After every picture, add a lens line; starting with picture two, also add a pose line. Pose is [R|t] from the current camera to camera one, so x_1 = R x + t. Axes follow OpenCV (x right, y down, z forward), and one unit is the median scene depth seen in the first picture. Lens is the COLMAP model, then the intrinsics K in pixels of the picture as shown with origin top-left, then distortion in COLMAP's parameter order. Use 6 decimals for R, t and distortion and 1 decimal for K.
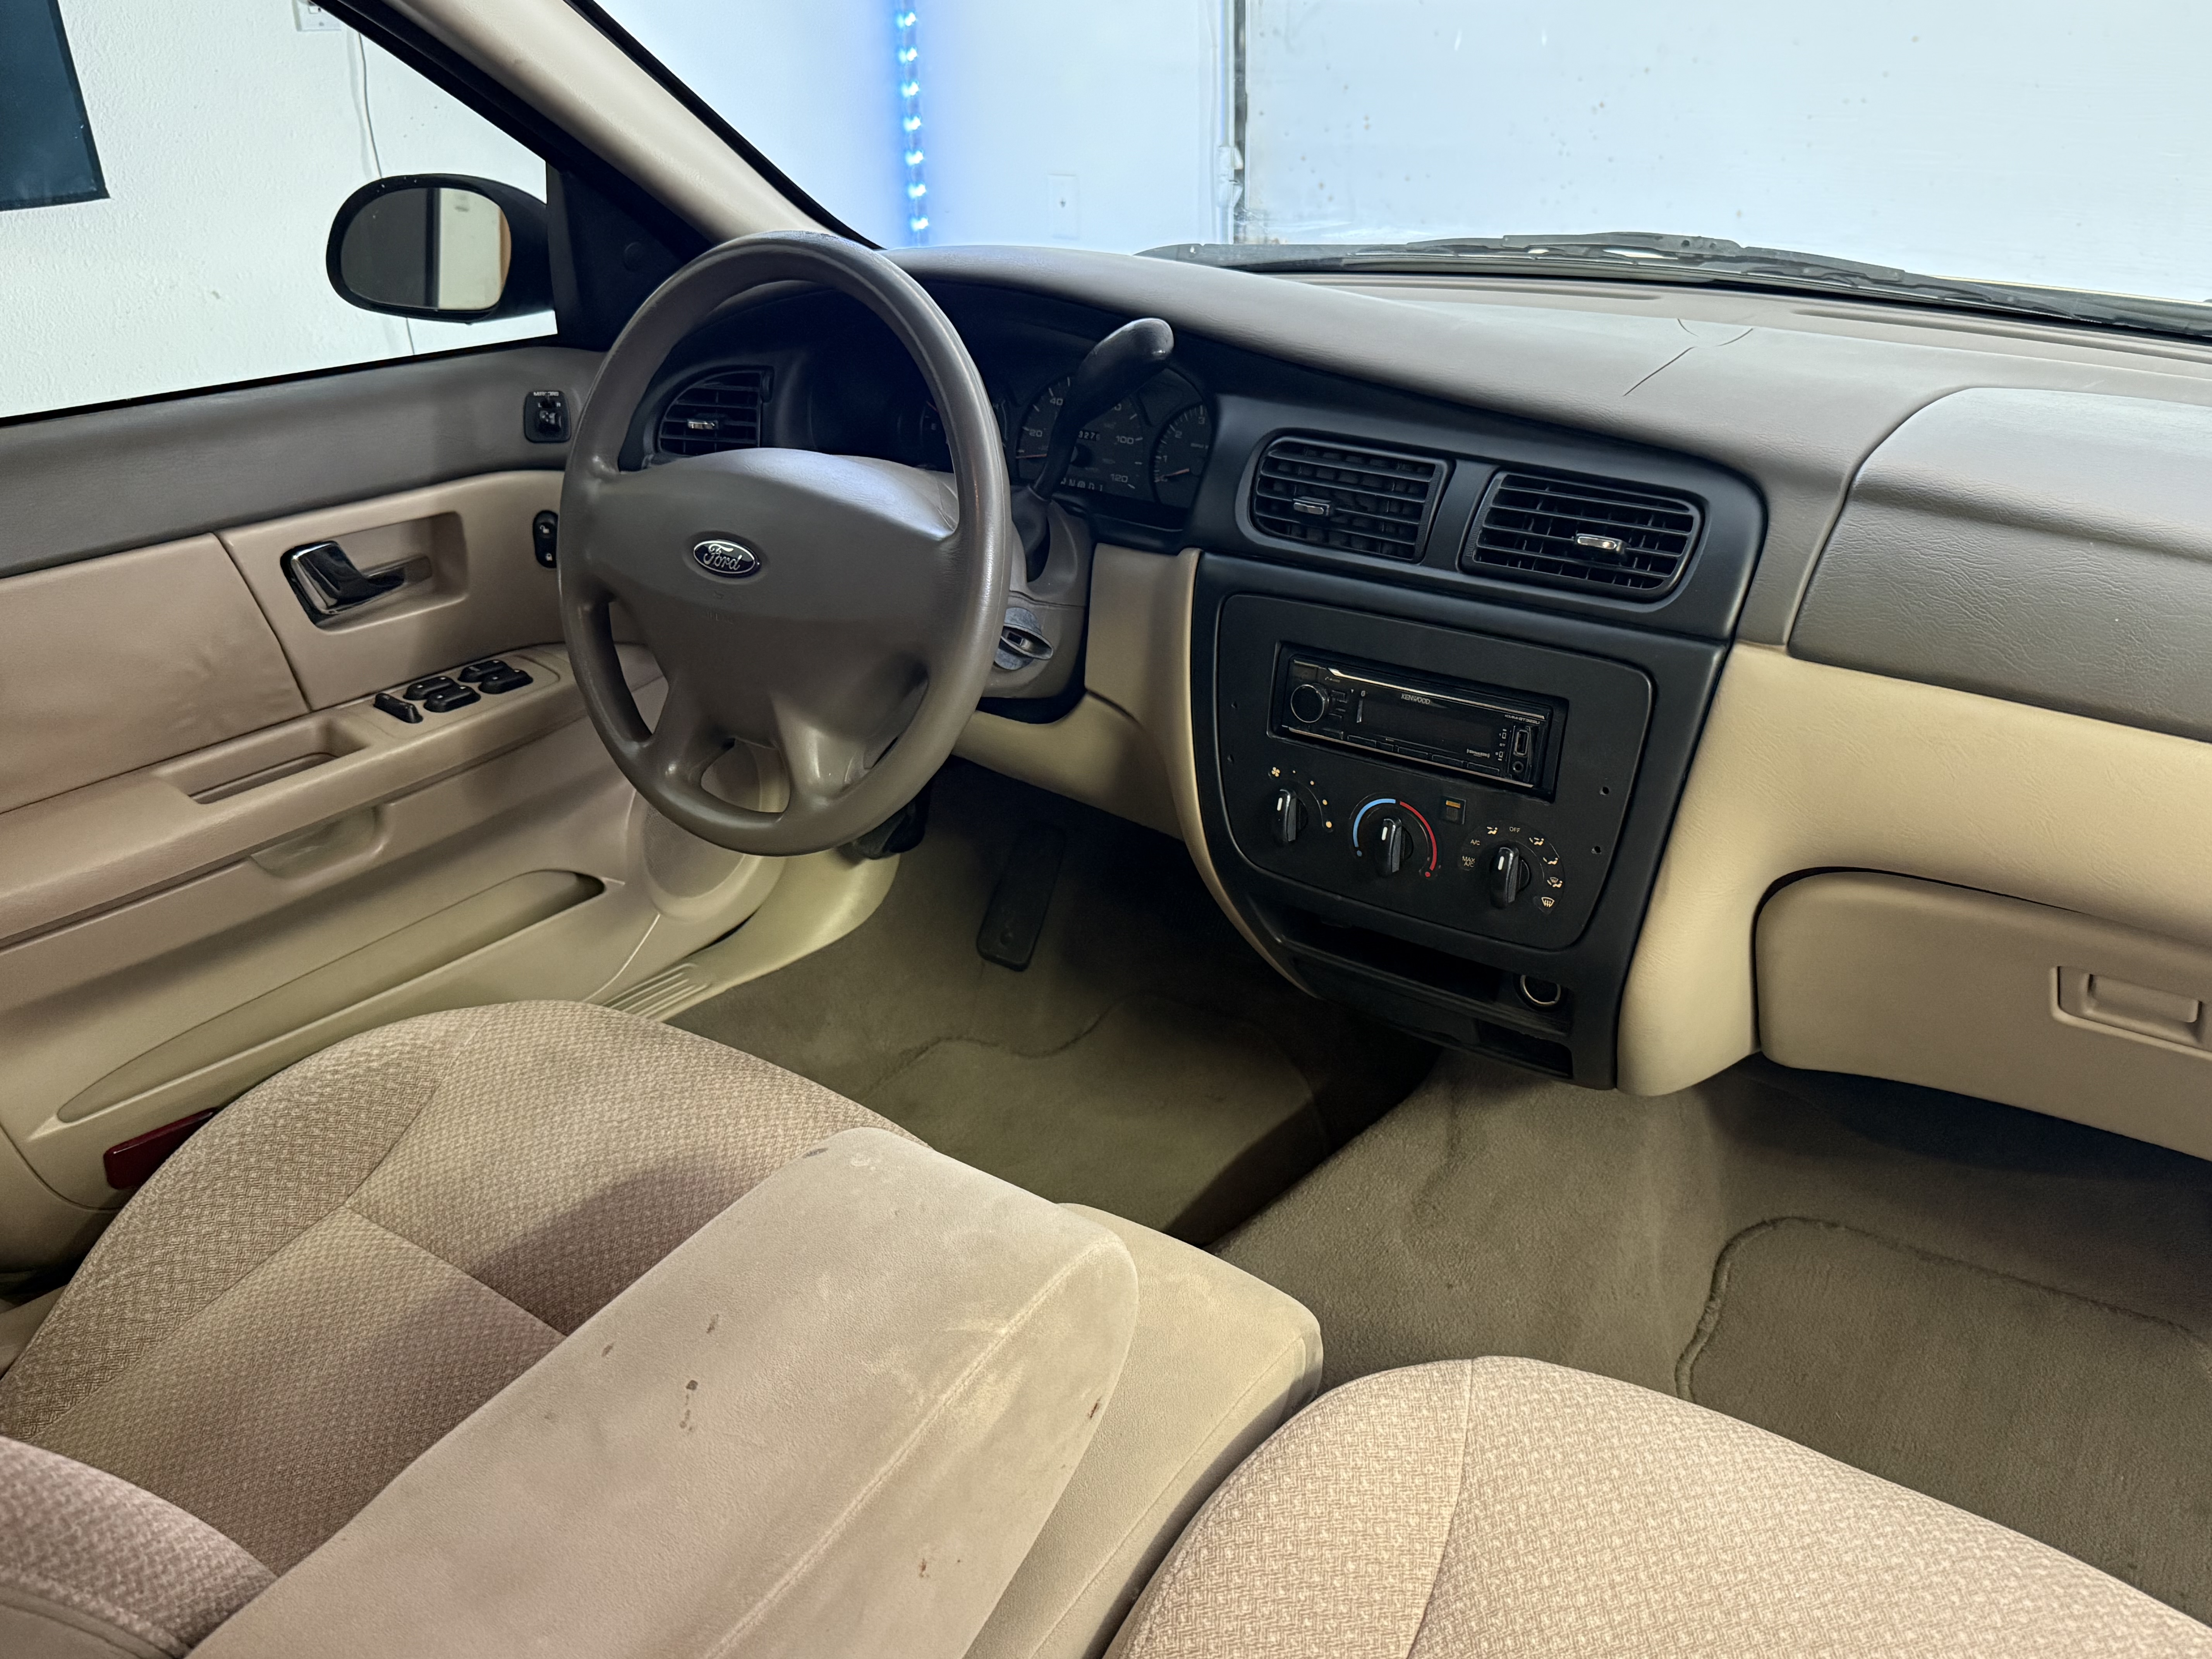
lens RADIAL K [[1874.0, 0, 1092.3], [0, 1874.0, 865.3], [0, 0, 1]] dist [0.070537, -0.062700]
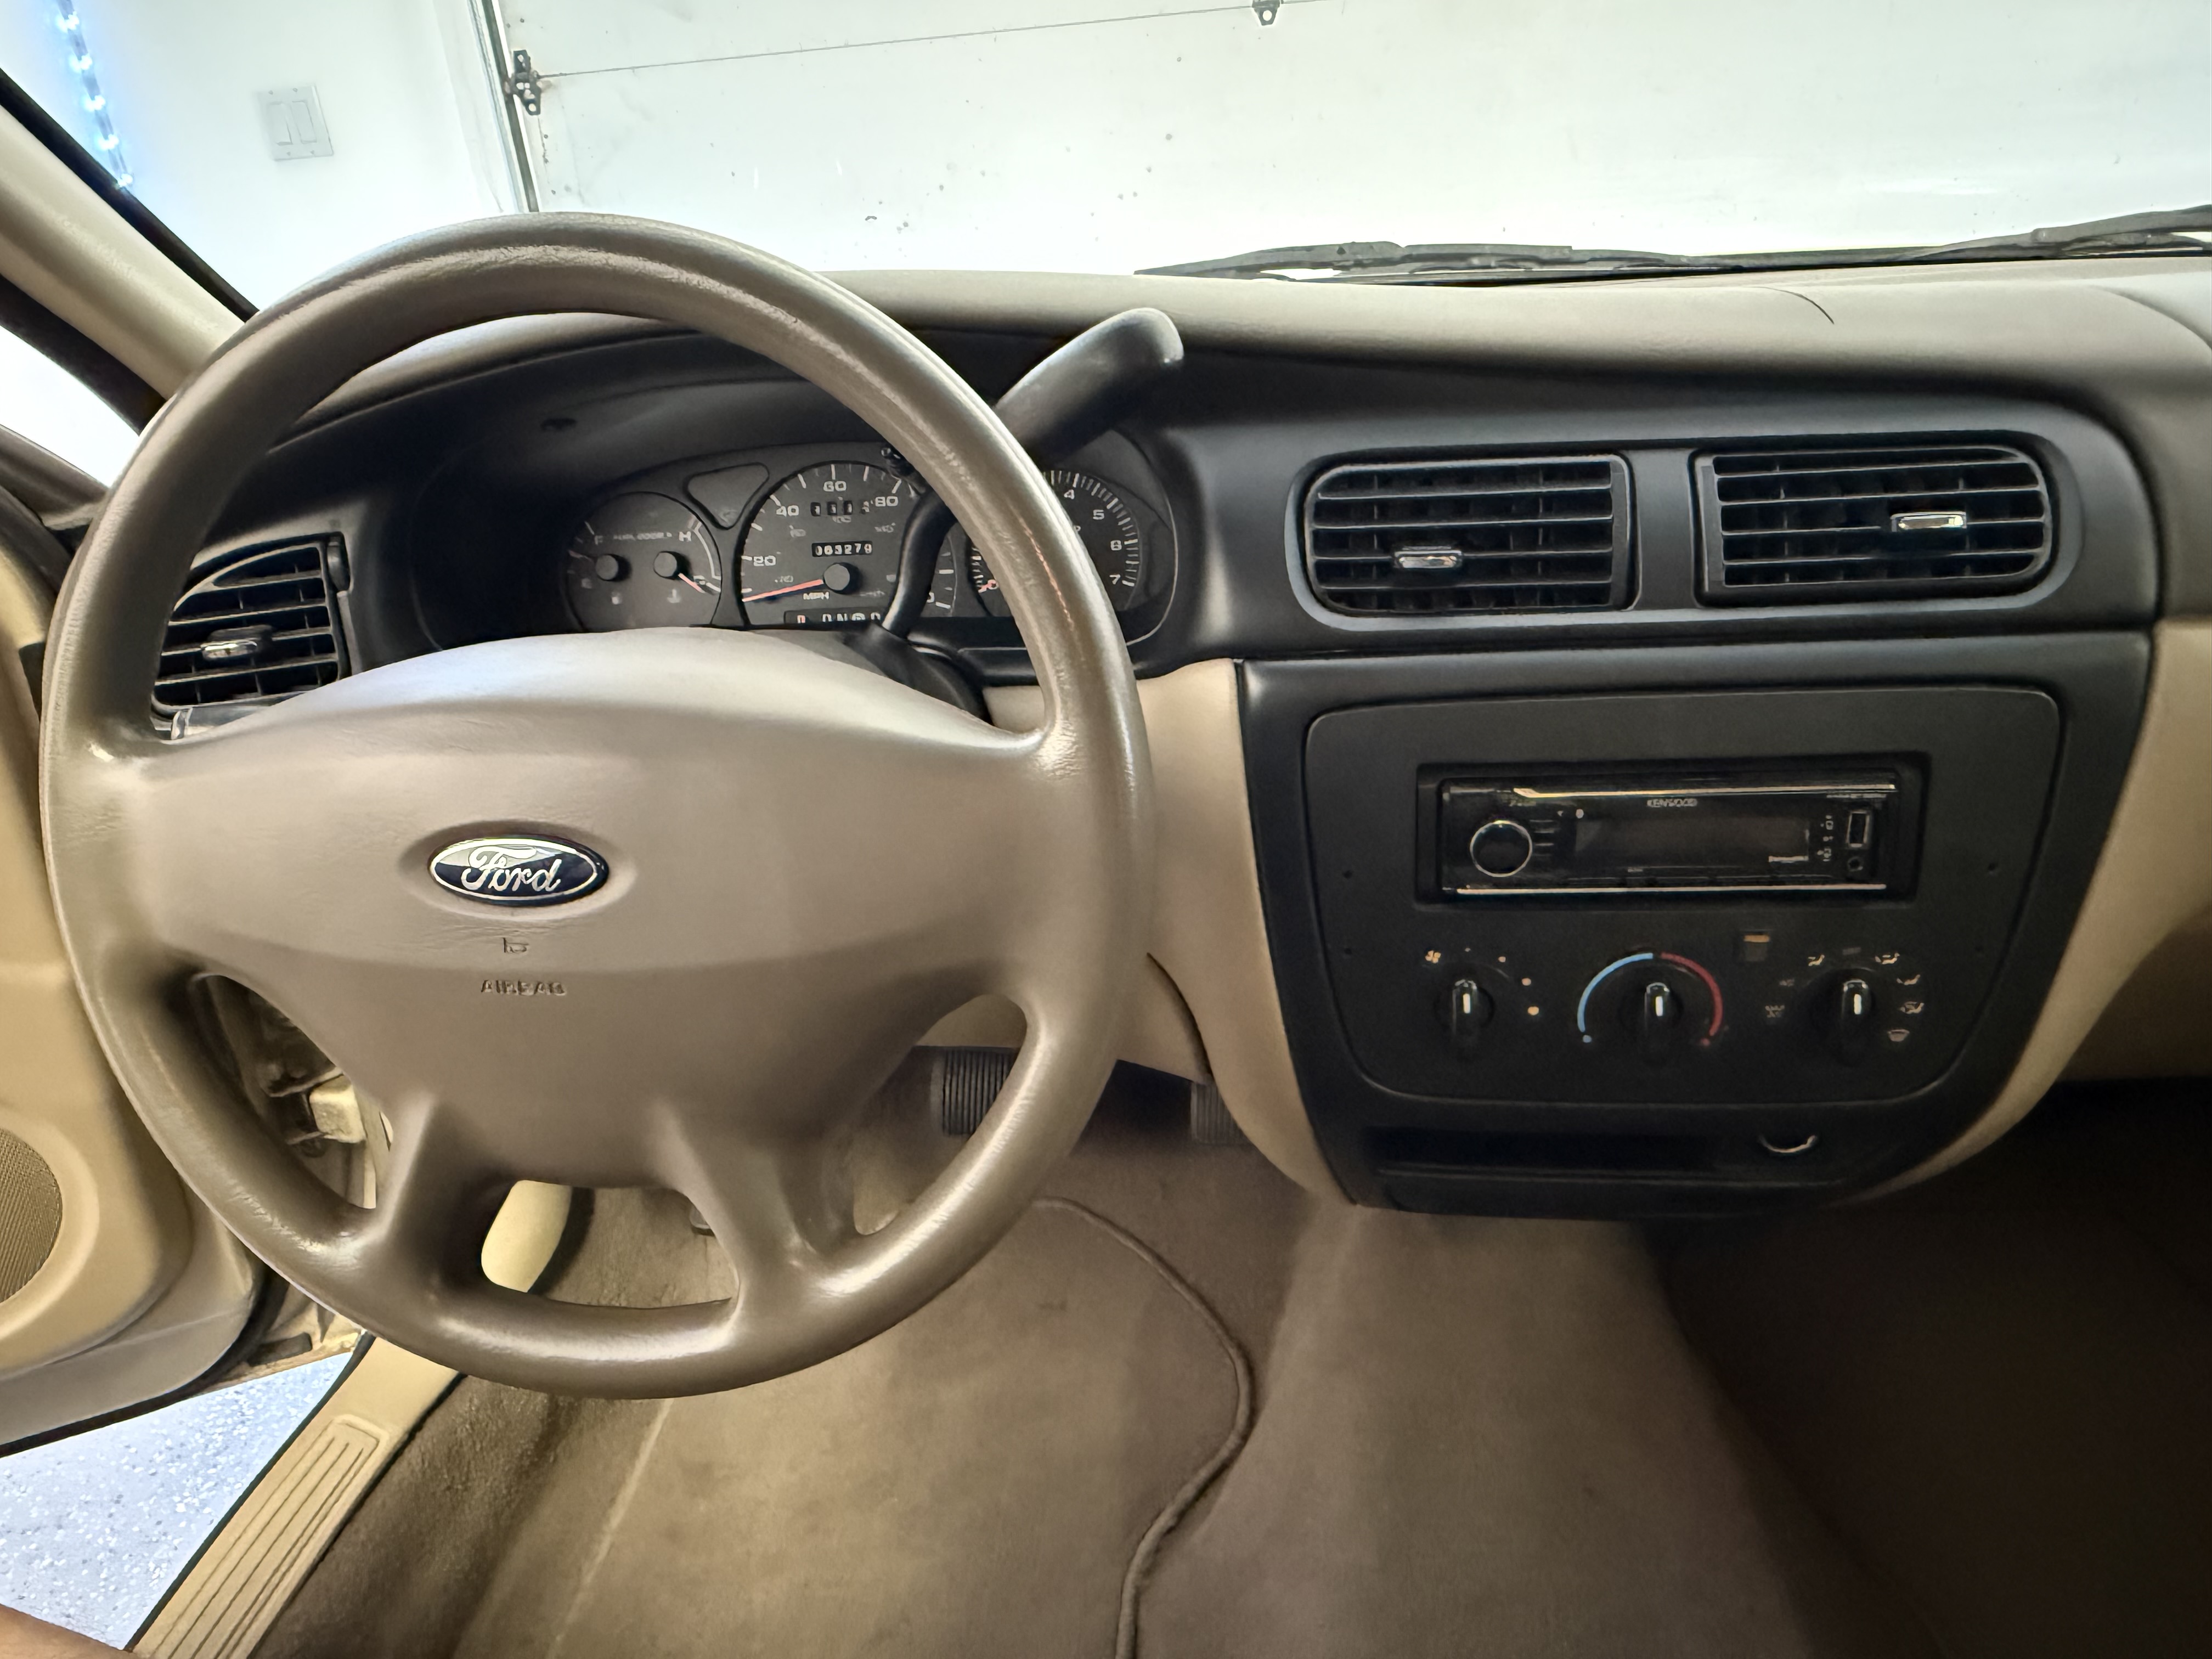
lens RADIAL K [[1434.6, 0, 1036.3], [0, 1434.6, 825.9], [0, 0, 1]] dist [-0.004949, 0.000520]
pose [[0.871205, -0.253051, 0.420674, -0.238311], [0.271445, 0.962309, 0.016710, -0.147779], [-0.409047, 0.099632, 0.907058, 0.614329]]
